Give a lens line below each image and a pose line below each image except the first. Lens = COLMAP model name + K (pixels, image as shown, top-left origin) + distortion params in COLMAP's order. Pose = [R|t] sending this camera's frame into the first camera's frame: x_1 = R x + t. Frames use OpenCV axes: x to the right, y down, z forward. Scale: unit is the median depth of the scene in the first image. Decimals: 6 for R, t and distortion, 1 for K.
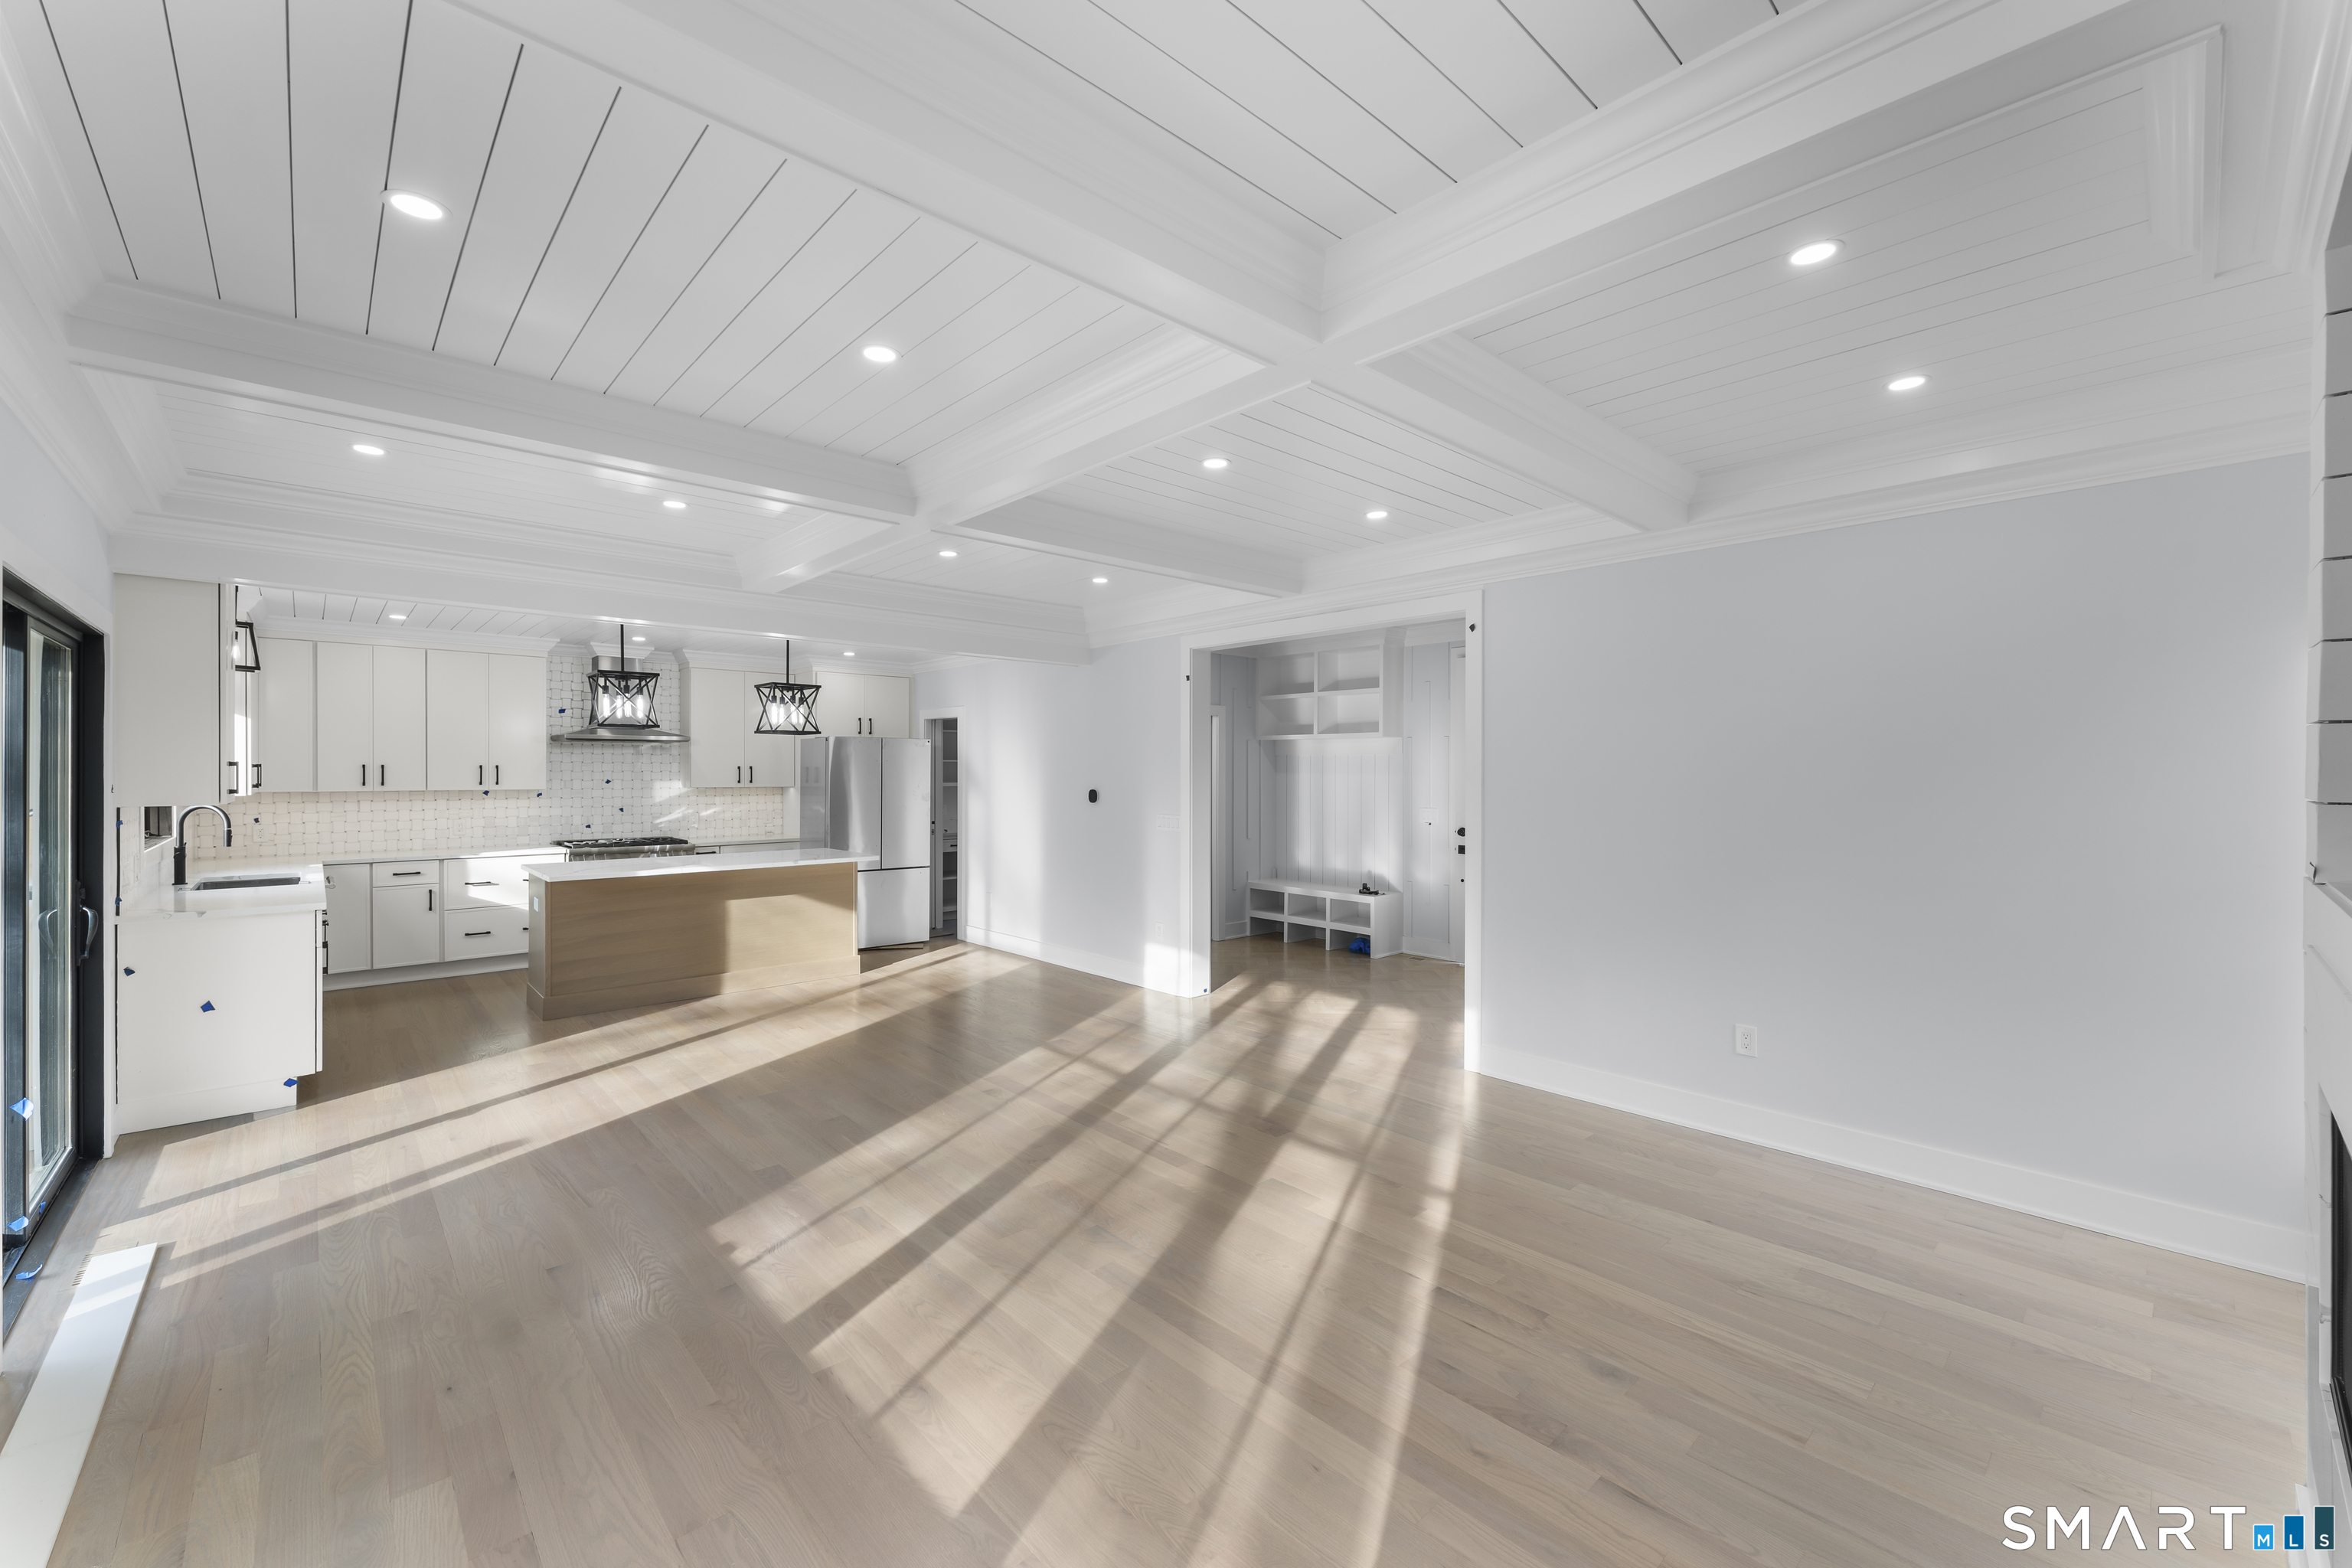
lens RADIAL K [[937.9, 0, 1171.9], [0, 937.9, 779.5], [0, 0, 1]] dist [-0.000370, -0.000289]
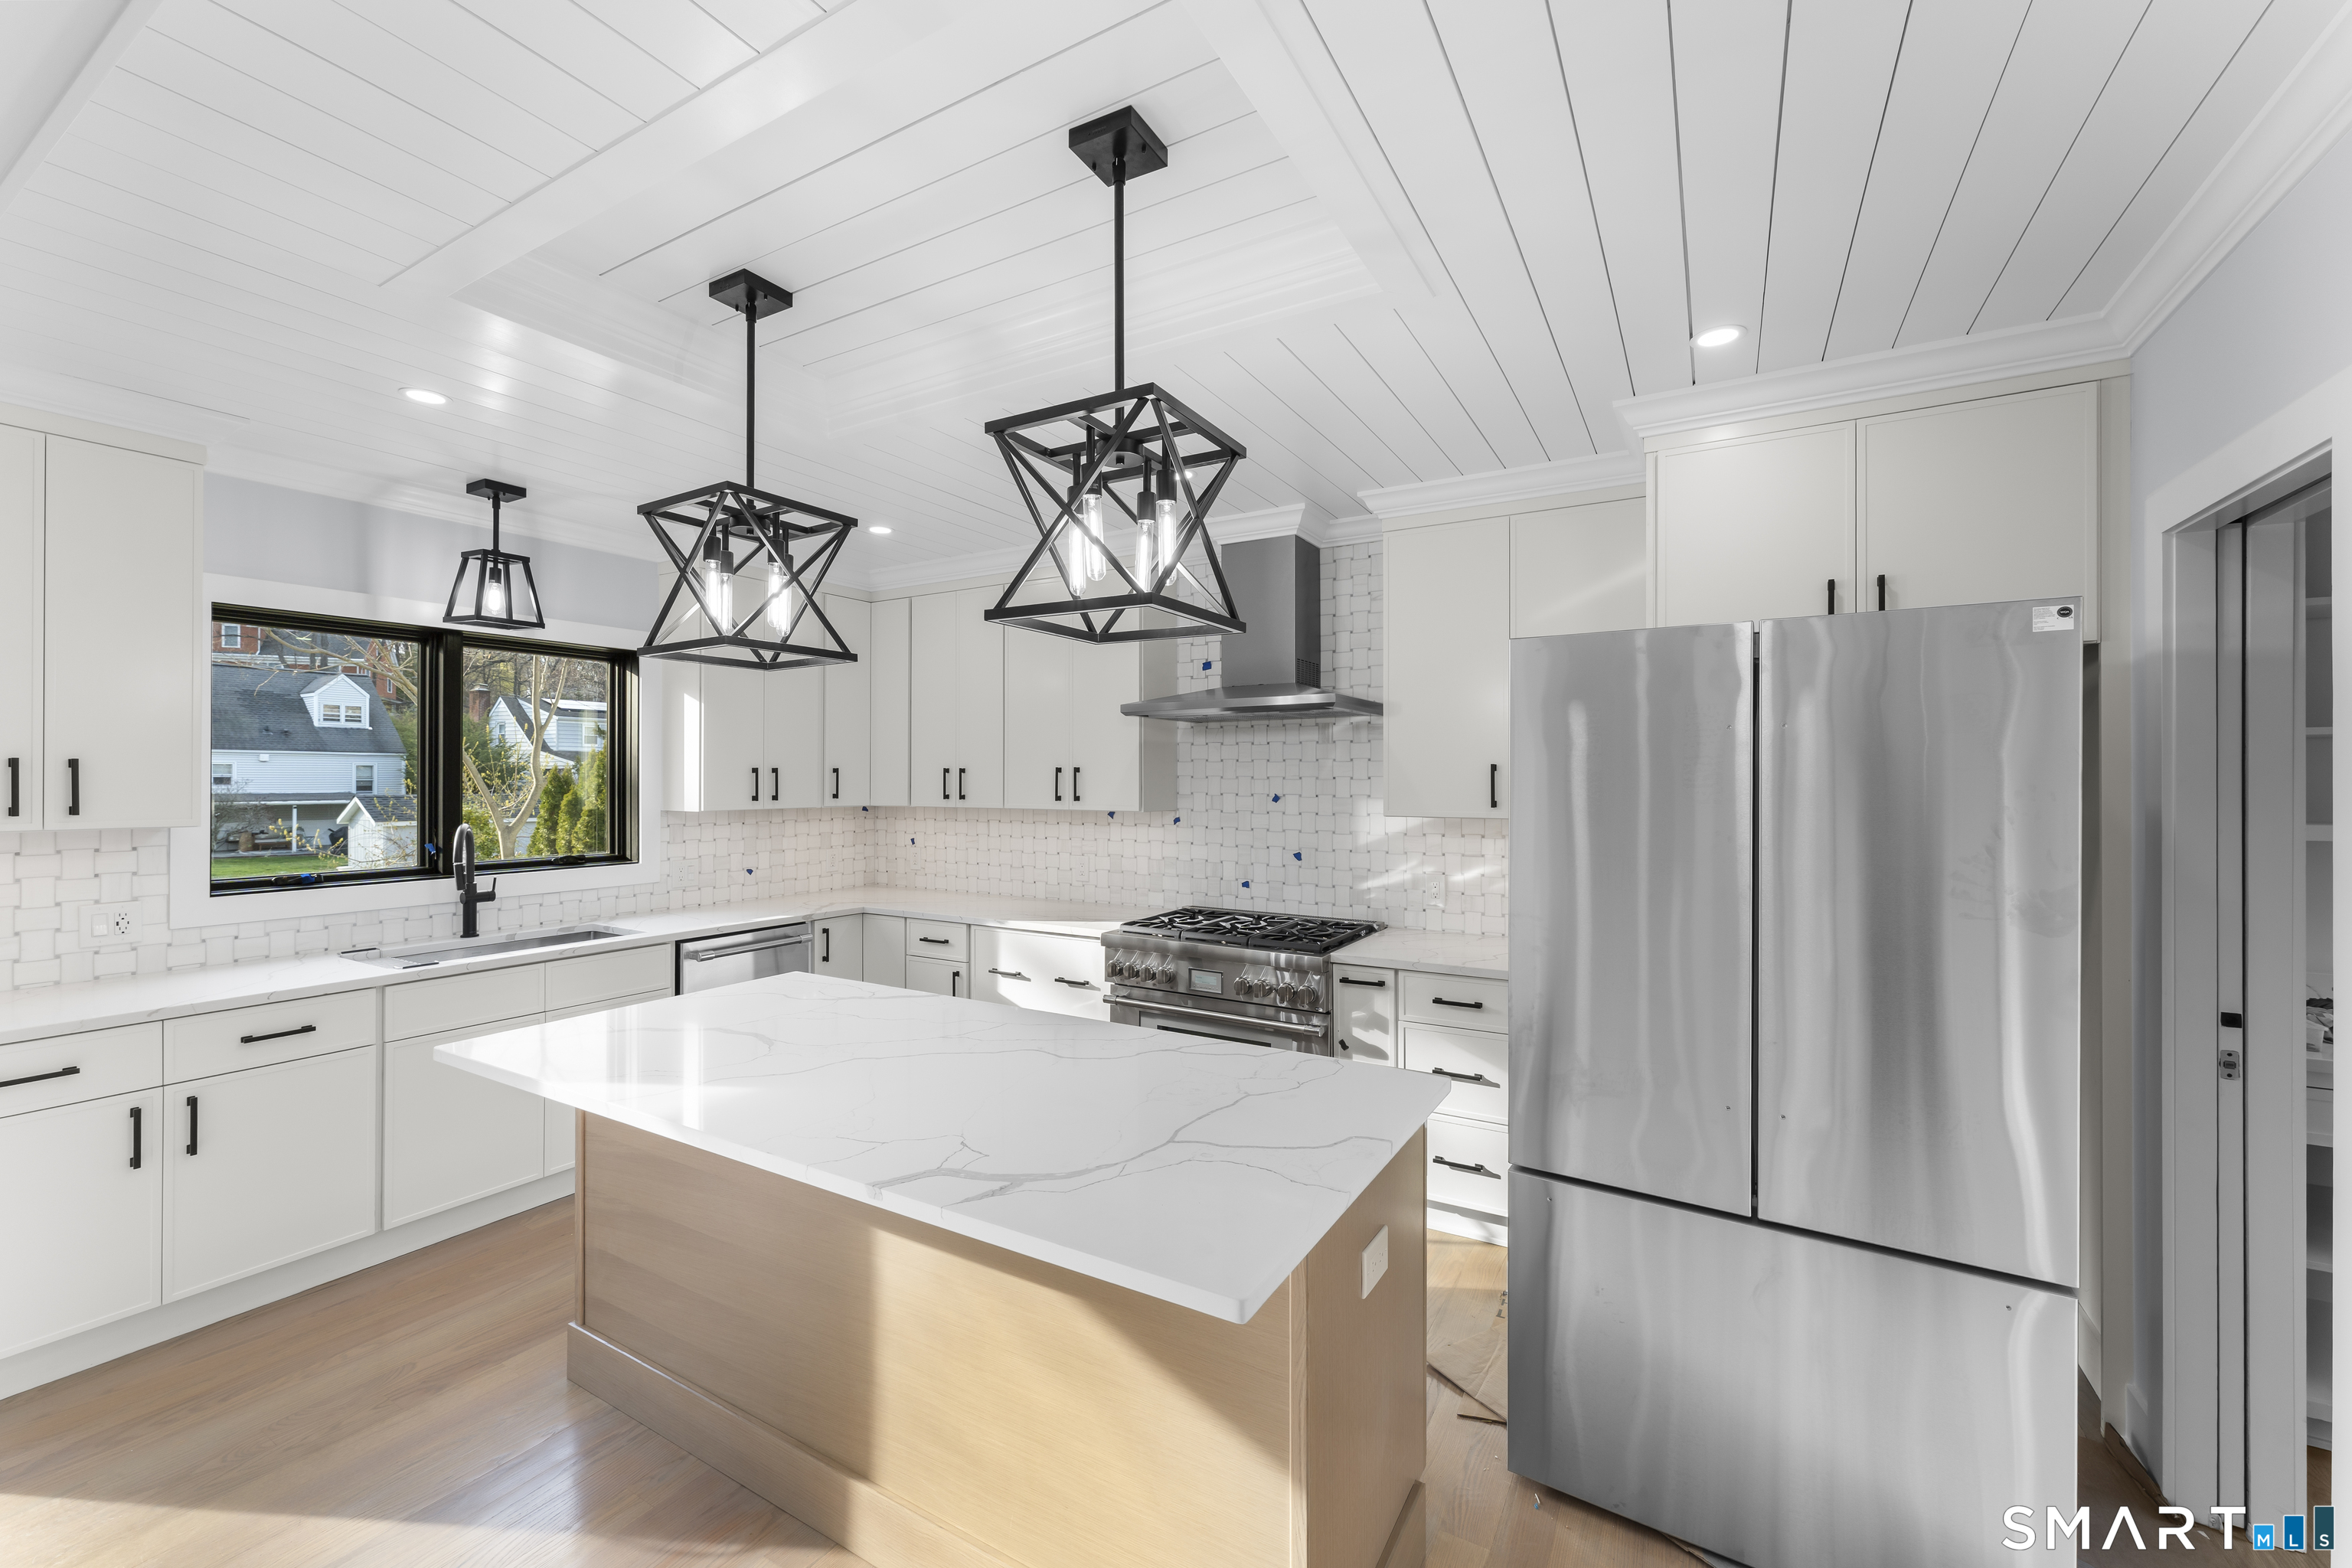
lens RADIAL K [[937.9, 0, 1171.9], [0, 937.9, 779.5], [0, 0, 1]] dist [-0.000370, -0.000289]
pose [[0.295797, -0.000893, -0.955250, -0.174314], [-0.008784, 0.999955, -0.003655, -0.006881], [0.955210, 0.009472, 0.295776, 0.997202]]
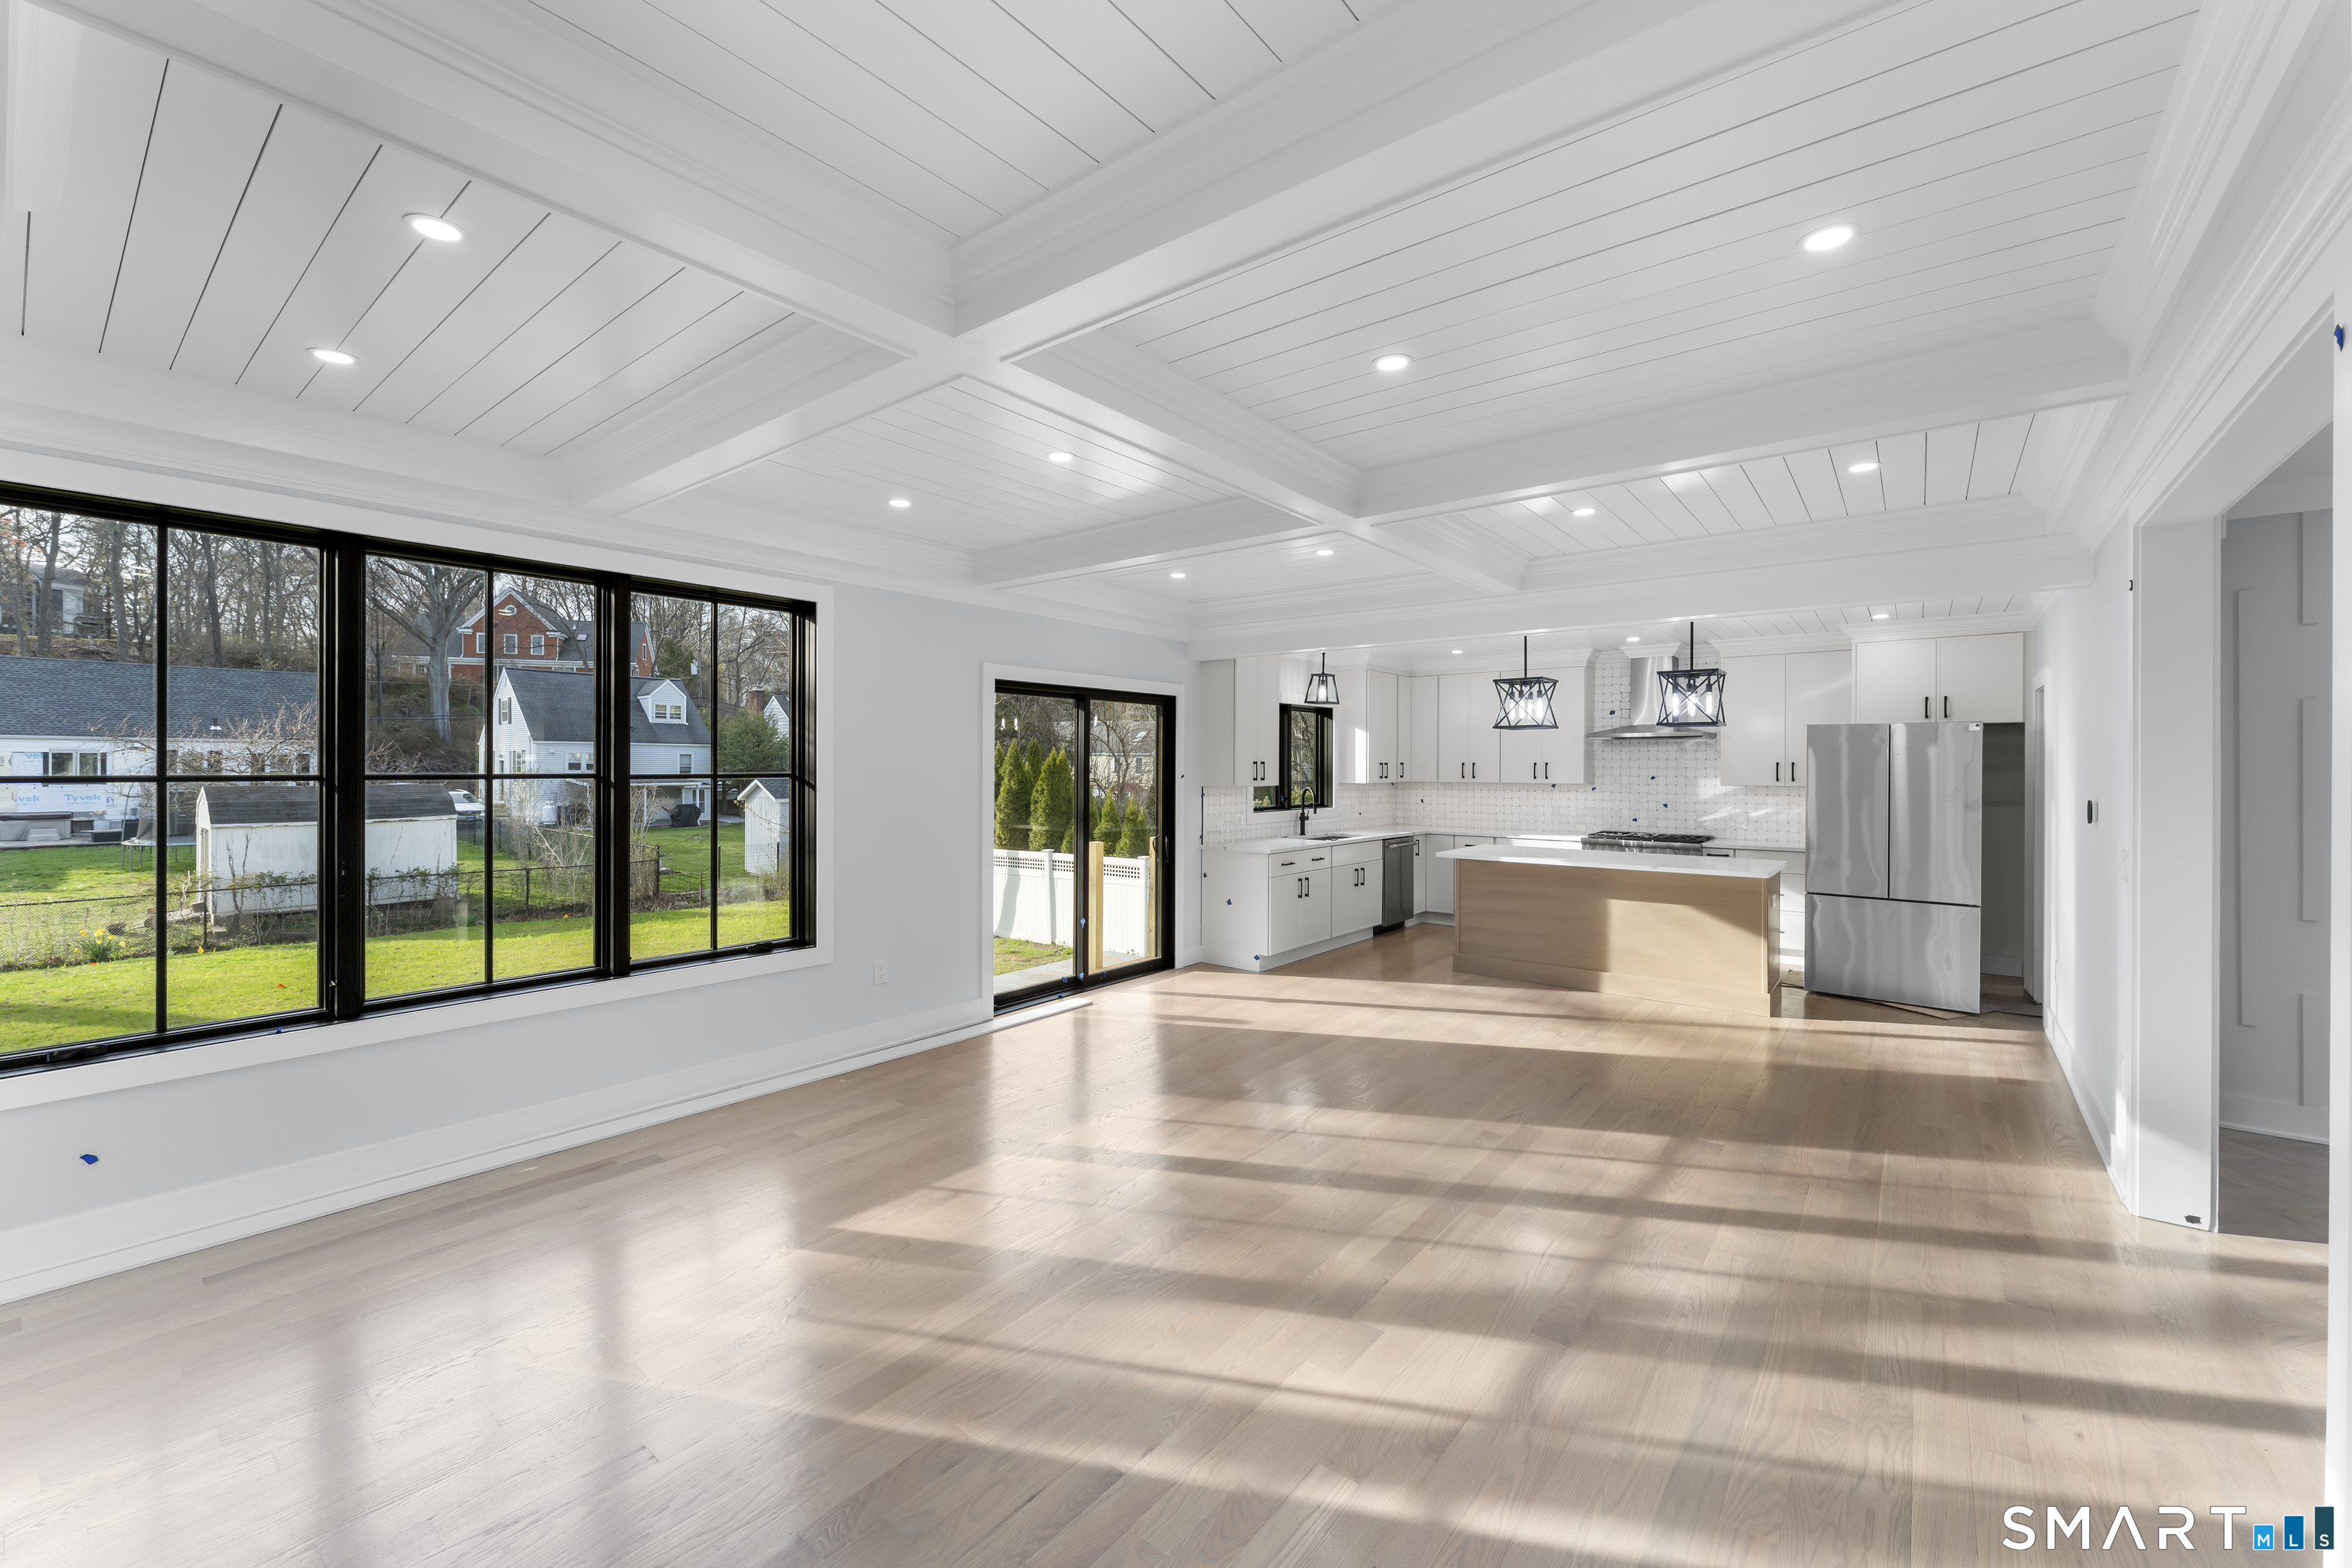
lens RADIAL K [[939.9, 0, 1166.8], [0, 939.9, 771.3], [0, 0, 1]] dist [-0.000645, 0.000024]
pose [[0.148823, 0.004568, -0.988853, 0.430126], [-0.010579, 0.999939, 0.003028, -0.002919], [0.988807, 0.010011, 0.148863, 0.393262]]
